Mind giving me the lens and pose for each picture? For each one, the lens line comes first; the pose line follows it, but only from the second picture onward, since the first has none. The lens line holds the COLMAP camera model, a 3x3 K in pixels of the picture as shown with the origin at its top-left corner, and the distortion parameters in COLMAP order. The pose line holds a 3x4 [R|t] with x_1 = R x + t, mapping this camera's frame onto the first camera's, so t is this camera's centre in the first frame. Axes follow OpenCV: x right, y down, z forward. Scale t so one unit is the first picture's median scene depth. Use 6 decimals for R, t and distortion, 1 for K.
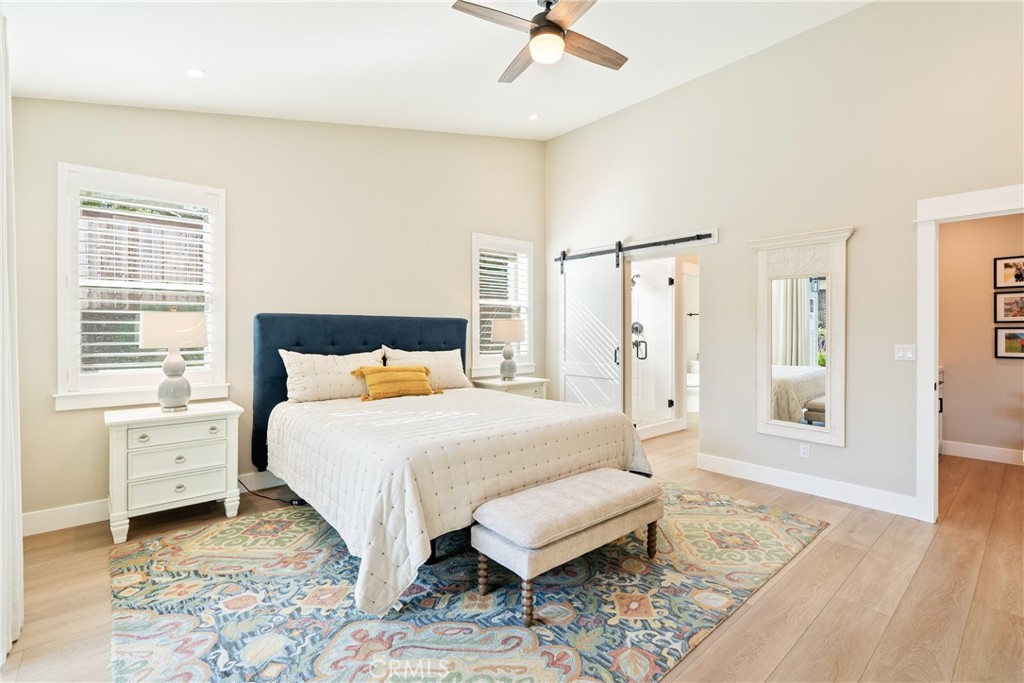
lens RADIAL K [[457.4, 0, 508.0], [0, 457.4, 337.8], [0, 0, 1]] dist [-0.022325, 0.000073]
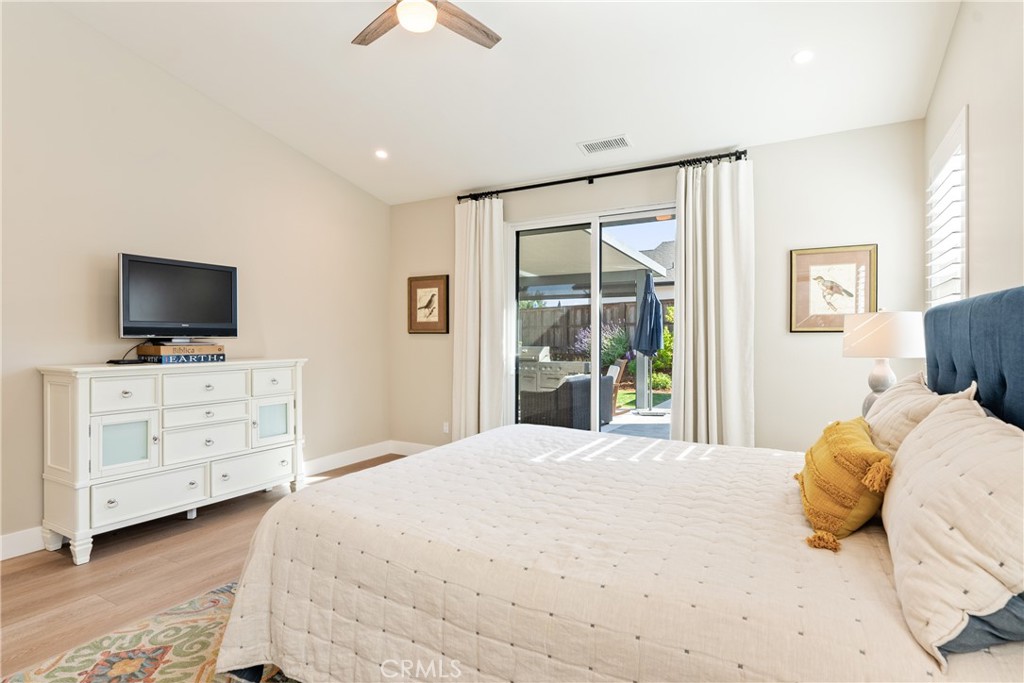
lens RADIAL K [[528.3, 0, 512.0], [0, 528.3, 341.5], [0, 0, 1]] dist [-0.002777, 0.000196]
pose [[-0.941495, 0.001796, -0.337022, 0.223571], [-0.007436, 0.999632, 0.026100, -0.027841], [0.336944, 0.027079, -0.941135, 1.749263]]
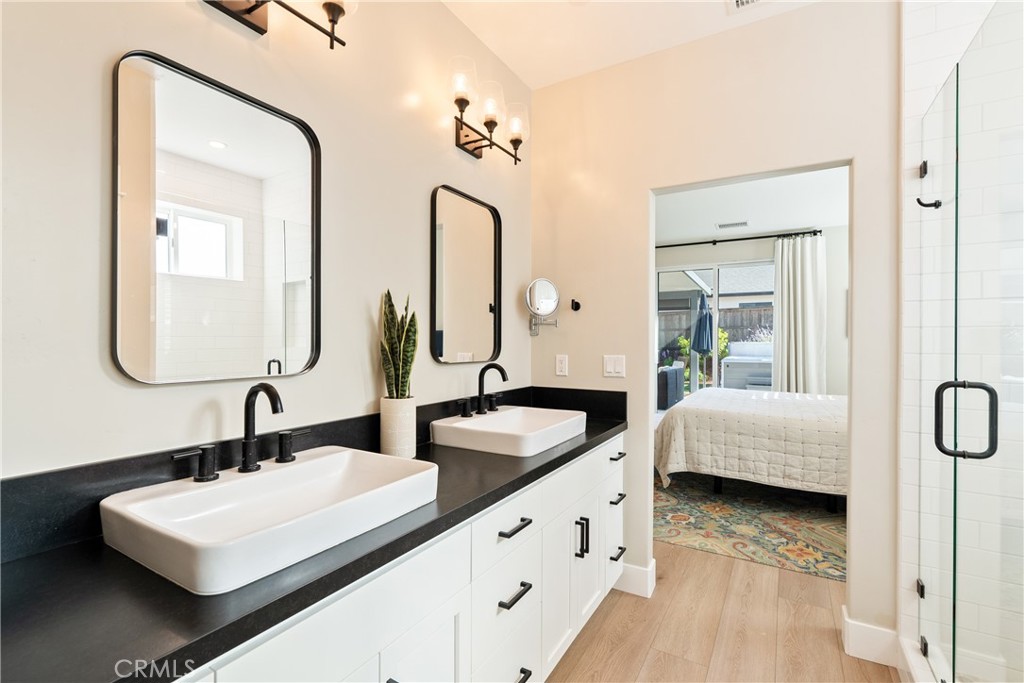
lens RADIAL K [[462.6, 0, 511.6], [0, 462.6, 339.3], [0, 0, 1]] dist [-0.003019, 0.000333]
pose [[-0.946757, -0.003861, -0.321926, 1.110125], [-0.009757, 0.999813, 0.016704, -0.030718], [0.321801, 0.018955, -0.946618, 2.141286]]
